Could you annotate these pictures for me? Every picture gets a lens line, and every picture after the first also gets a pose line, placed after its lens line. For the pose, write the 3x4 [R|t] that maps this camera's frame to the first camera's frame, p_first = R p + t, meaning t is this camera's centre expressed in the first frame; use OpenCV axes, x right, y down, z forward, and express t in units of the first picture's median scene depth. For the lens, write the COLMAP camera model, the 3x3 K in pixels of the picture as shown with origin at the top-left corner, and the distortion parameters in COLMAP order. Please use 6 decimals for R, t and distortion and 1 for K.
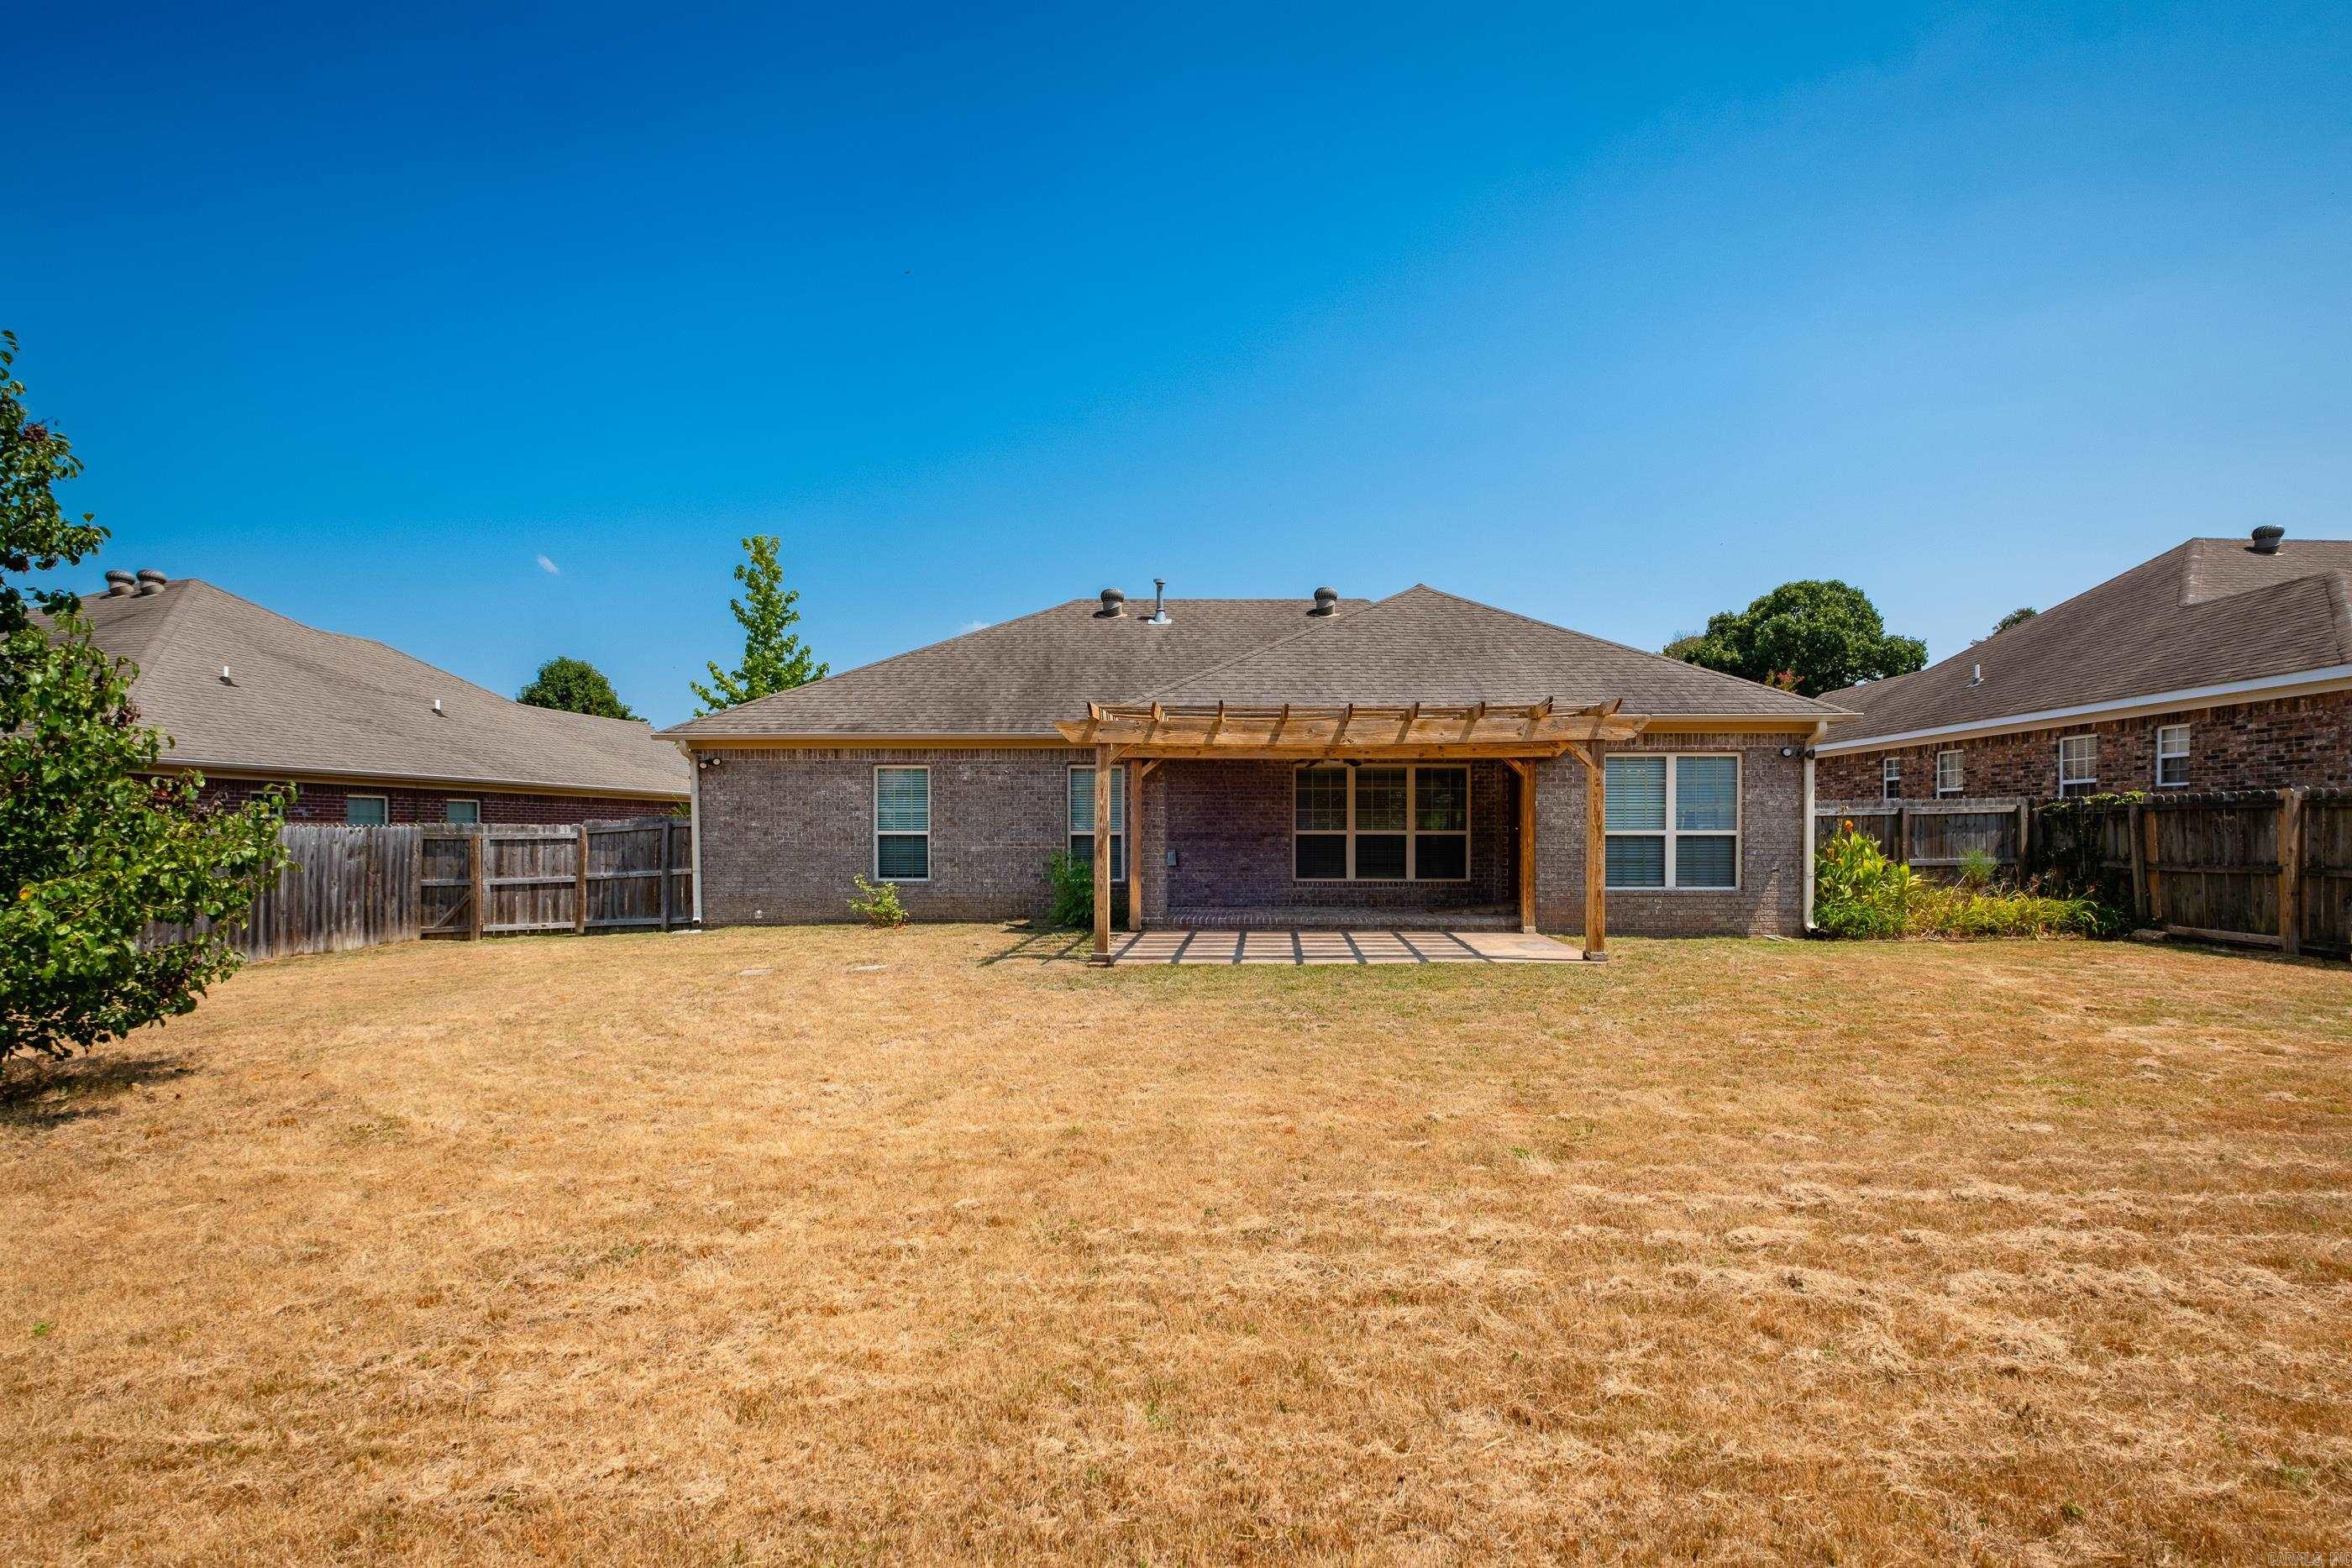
lens RADIAL K [[1062.5, 0, 1191.0], [0, 1062.5, 845.5], [0, 0, 1]] dist [0.006758, -0.003313]
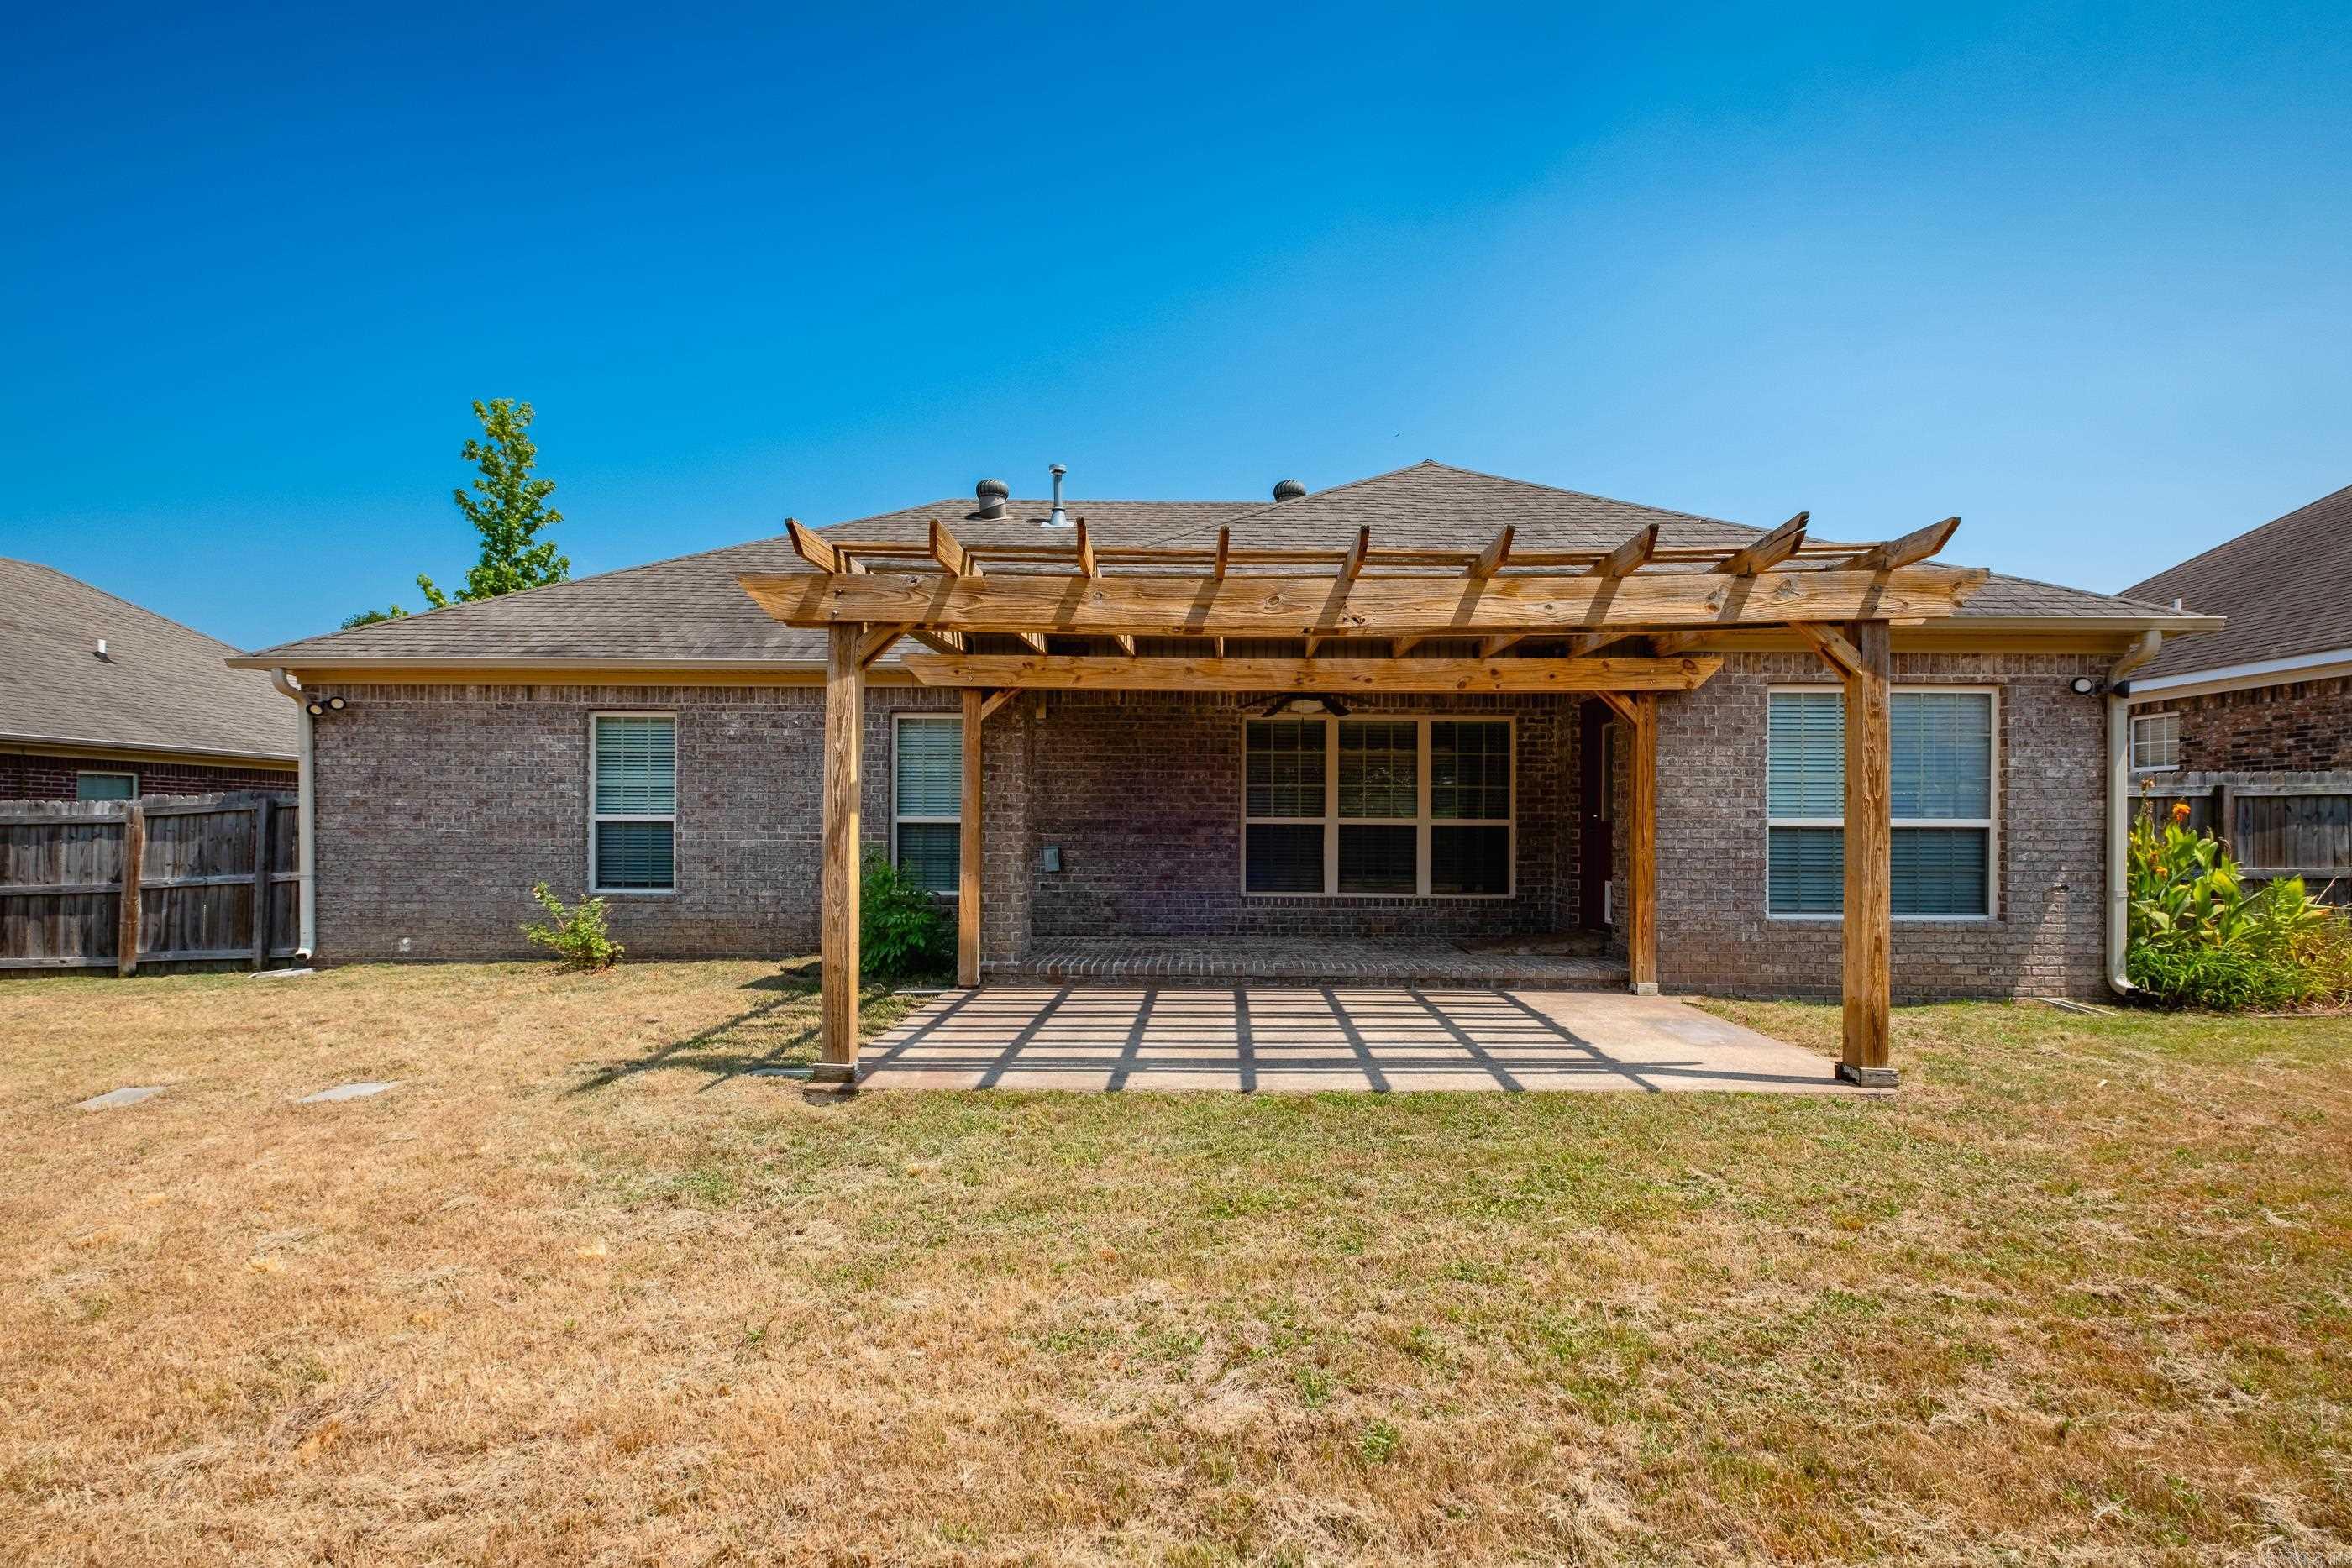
lens RADIAL K [[1062.5, 0, 1183.1], [0, 1062.5, 841.4], [0, 0, 1]] dist [0.006758, -0.003313]
pose [[0.999343, 0.005609, 0.035797, 0.037398], [-0.005599, 0.999984, -0.000360, 0.000794], [-0.035798, 0.000159, 0.999359, 0.358192]]
